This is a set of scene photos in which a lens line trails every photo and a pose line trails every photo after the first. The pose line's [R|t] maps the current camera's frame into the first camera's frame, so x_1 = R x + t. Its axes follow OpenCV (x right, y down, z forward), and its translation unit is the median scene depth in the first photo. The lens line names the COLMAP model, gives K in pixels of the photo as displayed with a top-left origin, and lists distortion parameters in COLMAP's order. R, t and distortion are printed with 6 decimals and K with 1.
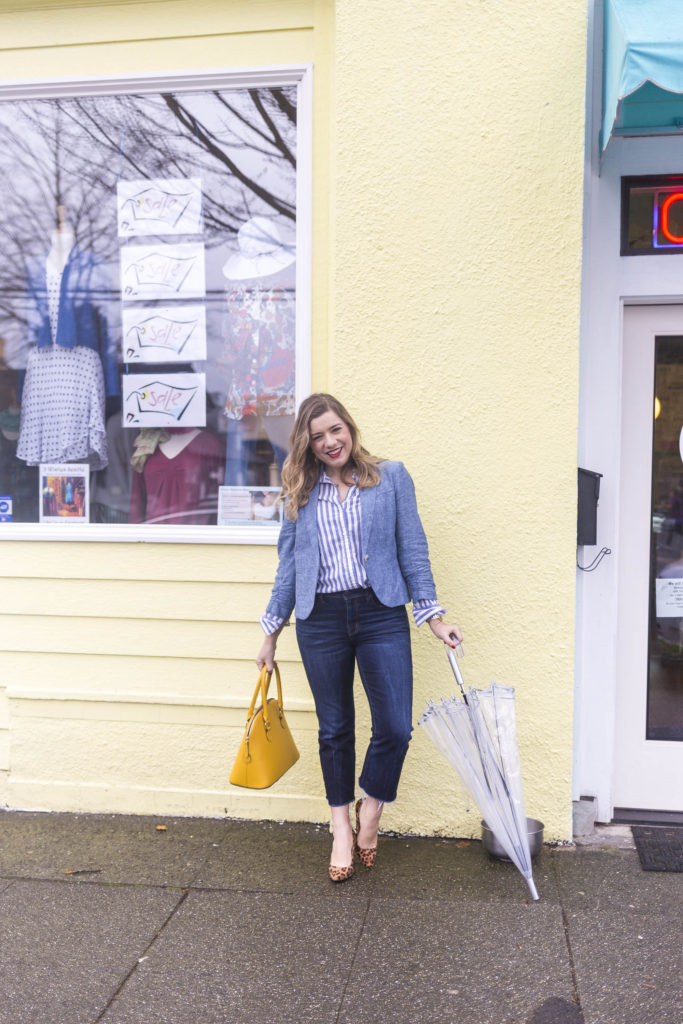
lens RADIAL K [[987.0, 0, 341.5], [0, 987.0, 512.0], [0, 0, 1]] dist [0.015245, -0.019716]
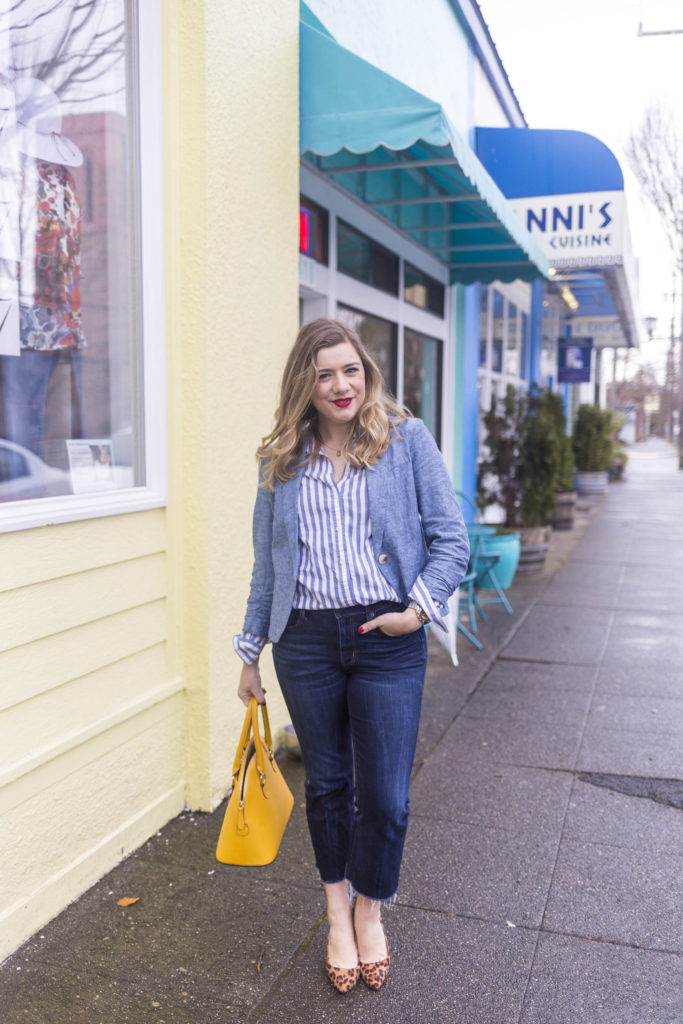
lens RADIAL K [[987.0, 0, 341.5], [0, 987.0, 512.0], [0, 0, 1]] dist [0.015245, -0.019716]
pose [[0.152618, -0.089062, 0.984264, -0.909960], [0.040123, 0.995668, 0.083872, -0.029603], [-0.987470, 0.026691, 0.155531, 0.749325]]
